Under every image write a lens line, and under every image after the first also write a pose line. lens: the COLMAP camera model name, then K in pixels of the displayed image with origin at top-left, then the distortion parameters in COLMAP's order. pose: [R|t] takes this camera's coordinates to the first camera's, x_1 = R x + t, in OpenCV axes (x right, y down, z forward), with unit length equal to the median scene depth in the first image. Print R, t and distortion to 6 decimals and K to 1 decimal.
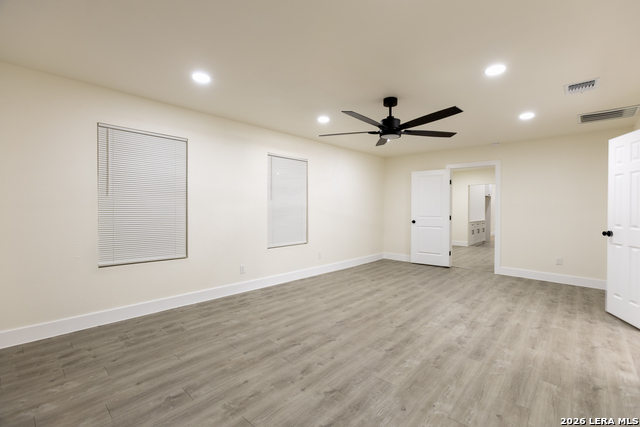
lens RADIAL K [[302.6, 0, 324.4], [0, 302.6, 212.0], [0, 0, 1]] dist [-0.073629, 0.022703]
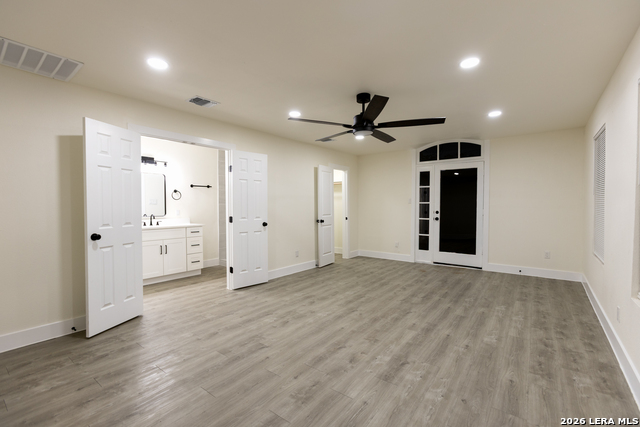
lens RADIAL K [[302.6, 0, 324.4], [0, 302.6, 212.0], [0, 0, 1]] dist [-0.073629, 0.022703]
pose [[-0.995953, 0.007715, -0.089548, 0.442041], [0.005092, 0.999552, 0.029483, -0.026293], [0.089736, 0.028908, -0.995546, 2.019853]]
